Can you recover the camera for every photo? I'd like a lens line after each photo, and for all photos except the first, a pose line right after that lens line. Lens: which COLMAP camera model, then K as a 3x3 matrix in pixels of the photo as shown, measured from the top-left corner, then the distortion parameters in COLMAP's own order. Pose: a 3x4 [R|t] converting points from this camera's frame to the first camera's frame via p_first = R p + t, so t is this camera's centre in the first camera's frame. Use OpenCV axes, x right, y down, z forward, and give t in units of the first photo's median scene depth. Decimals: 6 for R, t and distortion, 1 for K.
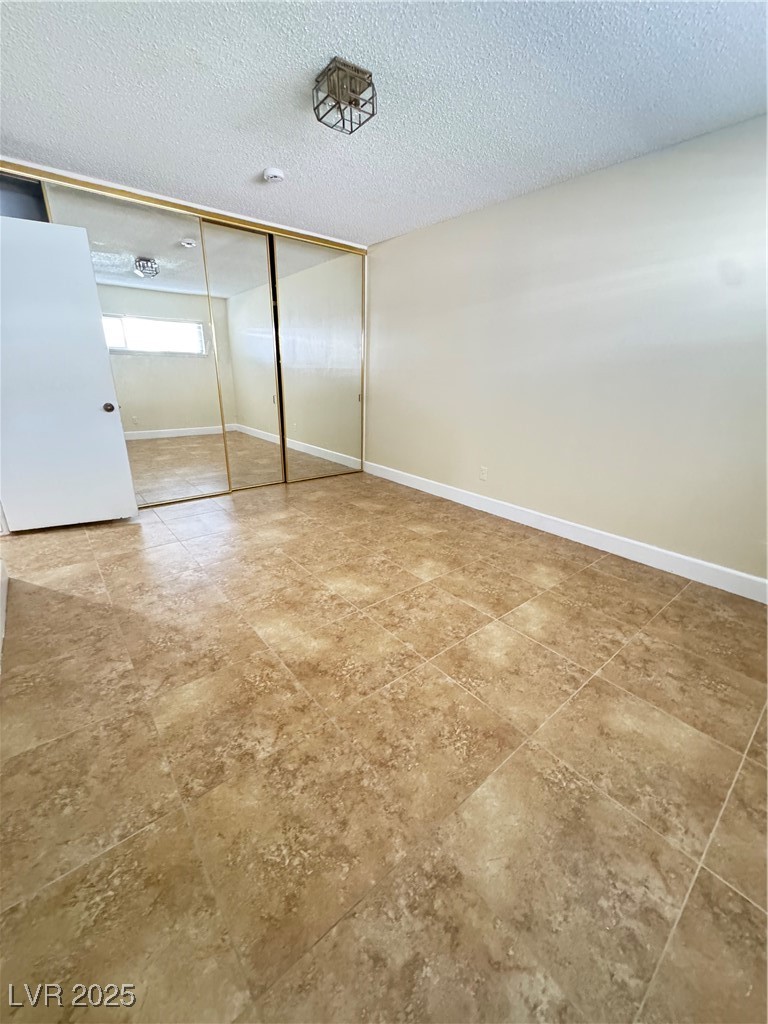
lens RADIAL K [[406.4, 0, 384.9], [0, 406.4, 512.5], [0, 0, 1]] dist [-0.004251, 0.000401]
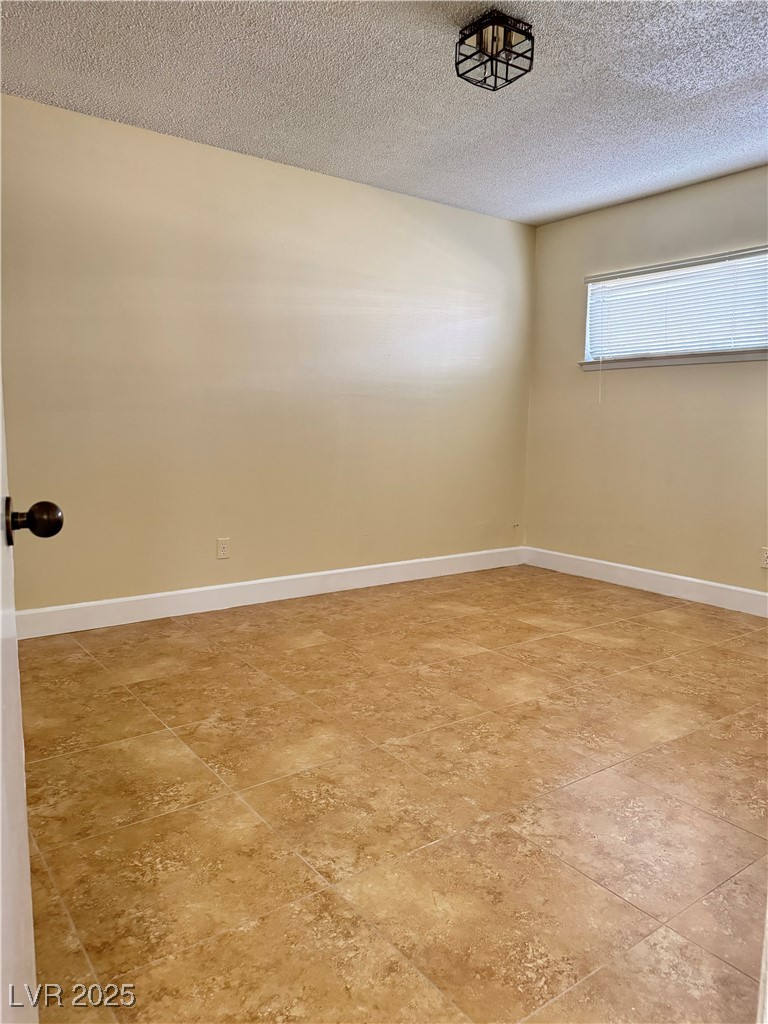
lens RADIAL K [[722.0, 0, 378.4], [0, 722.0, 506.2], [0, 0, 1]] dist [0.059390, -0.060497]
pose [[0.061232, -0.138388, 0.988483, -1.153101], [0.319007, 0.941112, 0.111995, -0.287483], [-0.945772, 0.308475, 0.101773, 0.928385]]
